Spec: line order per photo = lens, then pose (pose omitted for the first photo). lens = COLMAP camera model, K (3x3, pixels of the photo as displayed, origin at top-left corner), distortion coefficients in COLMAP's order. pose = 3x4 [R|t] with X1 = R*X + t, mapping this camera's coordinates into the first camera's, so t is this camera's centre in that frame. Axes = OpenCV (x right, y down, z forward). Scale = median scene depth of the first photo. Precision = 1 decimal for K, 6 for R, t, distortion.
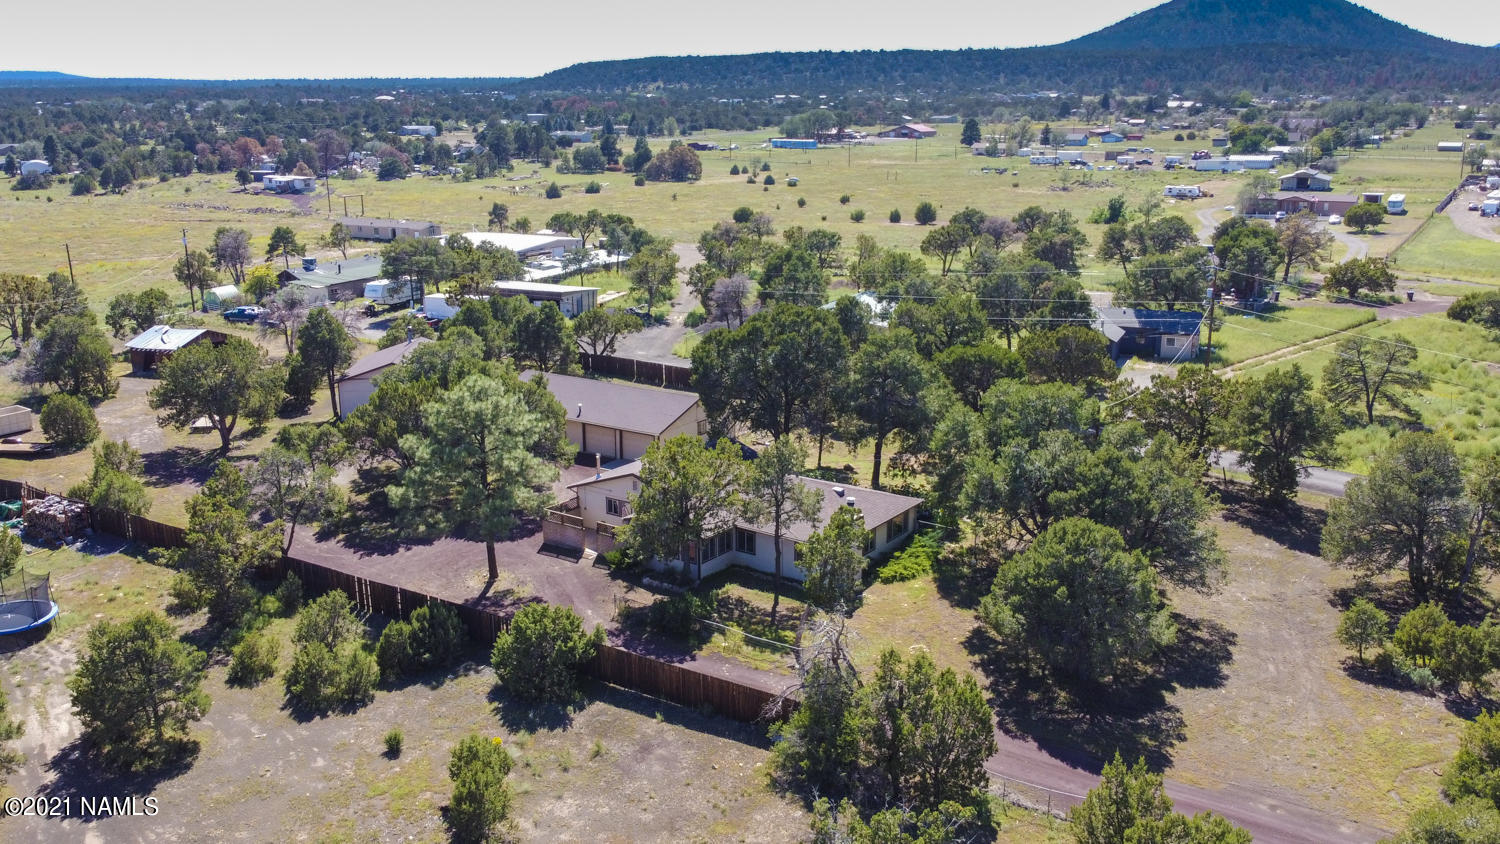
lens RADIAL K [[1240.3, 0, 758.0], [0, 1240.3, 424.3], [0, 0, 1]] dist [0.016678, -0.015550]
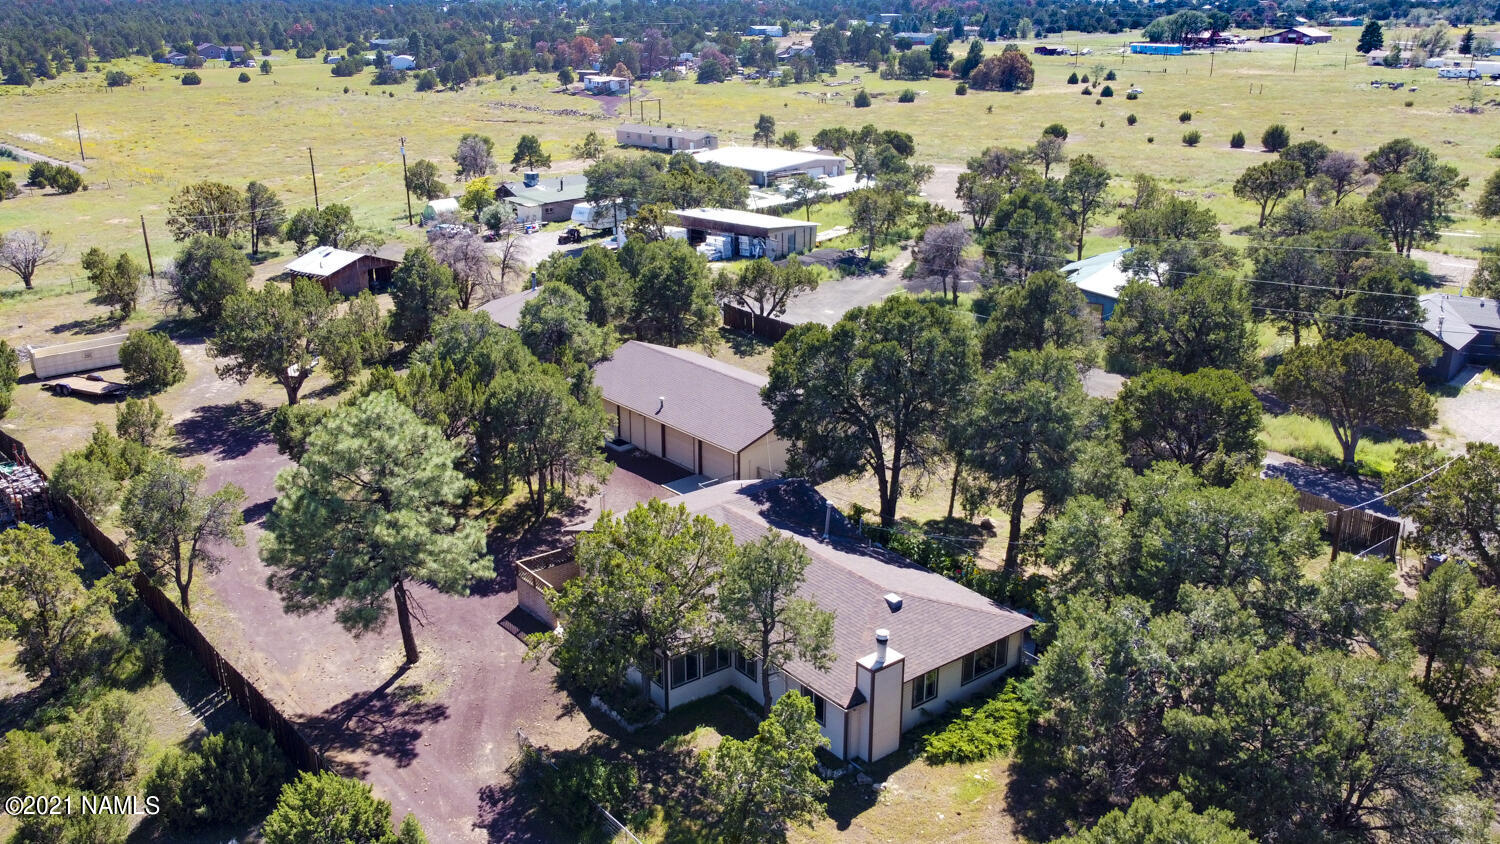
lens RADIAL K [[1240.3, 0, 754.8], [0, 1240.3, 425.4], [0, 0, 1]] dist [0.016678, -0.015550]
pose [[0.959220, 0.094712, -0.266320, 0.058419], [-0.074445, 0.993578, 0.085213, -0.032989], [0.272680, -0.061912, 0.960111, 0.123730]]
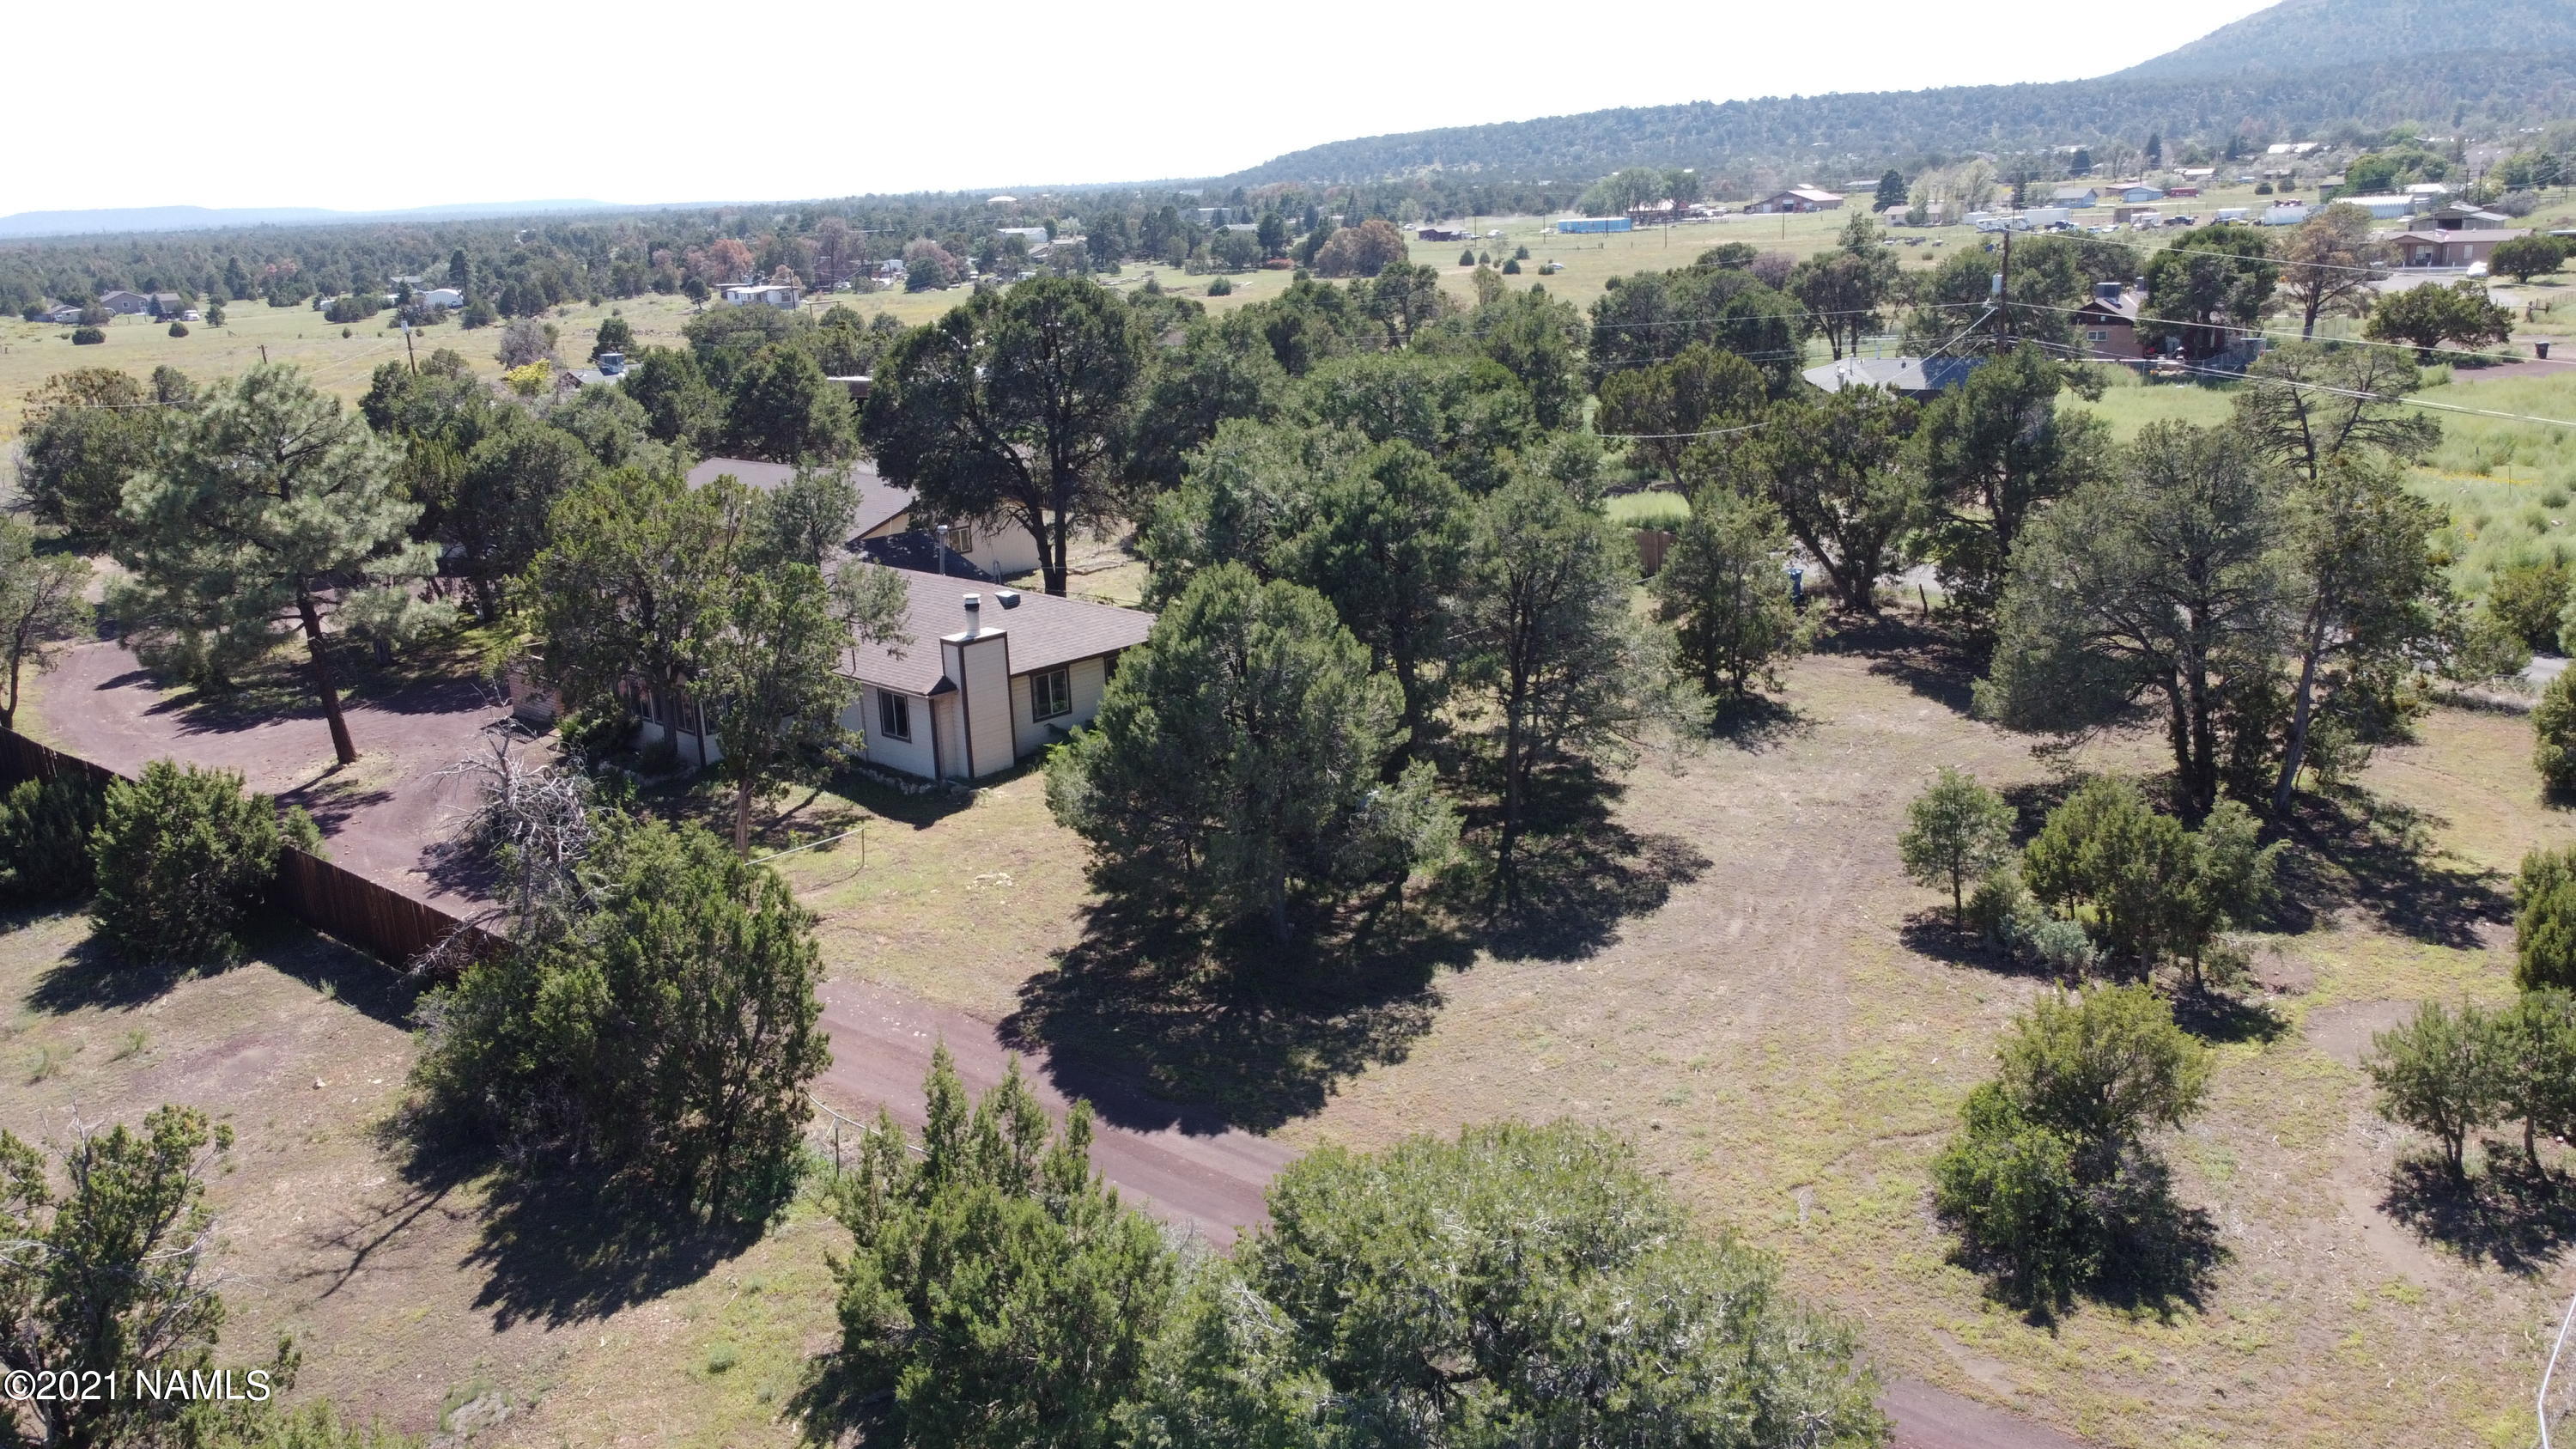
lens RADIAL K [[1946.1, 0, 1277.4], [0, 1946.1, 698.3], [0, 0, 1]] dist [-0.003746, 0.012593]
pose [[0.986887, -0.001417, -0.161409, 0.107006], [0.001181, 0.999998, -0.001555, 0.034430], [0.161411, 0.001344, 0.986886, 0.089348]]
